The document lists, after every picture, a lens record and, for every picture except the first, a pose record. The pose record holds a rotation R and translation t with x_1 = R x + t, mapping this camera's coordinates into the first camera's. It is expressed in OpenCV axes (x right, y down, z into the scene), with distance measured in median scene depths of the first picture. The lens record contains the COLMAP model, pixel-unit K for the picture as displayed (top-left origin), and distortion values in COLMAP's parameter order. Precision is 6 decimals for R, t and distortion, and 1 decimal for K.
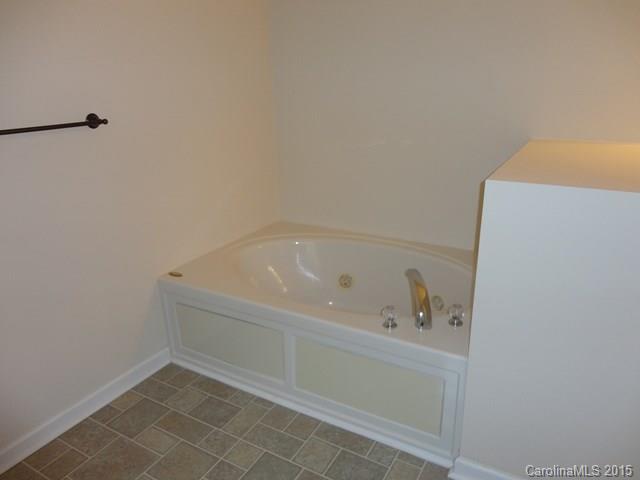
lens RADIAL K [[473.6, 0, 321.3], [0, 473.6, 241.8], [0, 0, 1]] dist [0.013214, 0.004015]
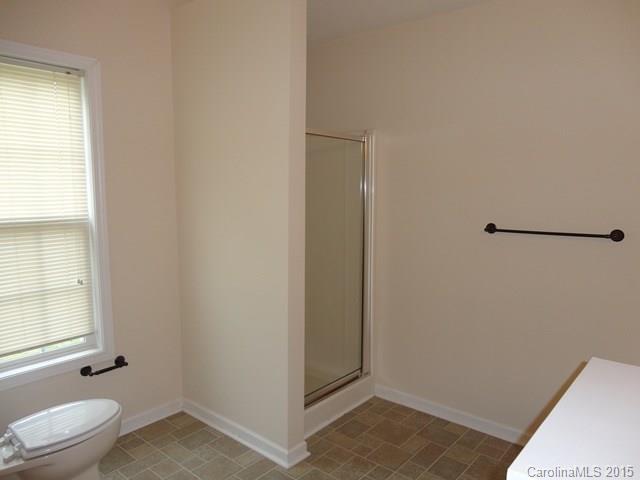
lens RADIAL K [[473.6, 0, 321.9], [0, 473.6, 240.6], [0, 0, 1]] dist [0.013214, 0.004015]
pose [[-0.181315, 0.139643, -0.973460, 0.868534], [-0.320822, 0.927313, 0.192779, -0.287020], [0.929622, 0.347262, -0.123335, 0.615643]]
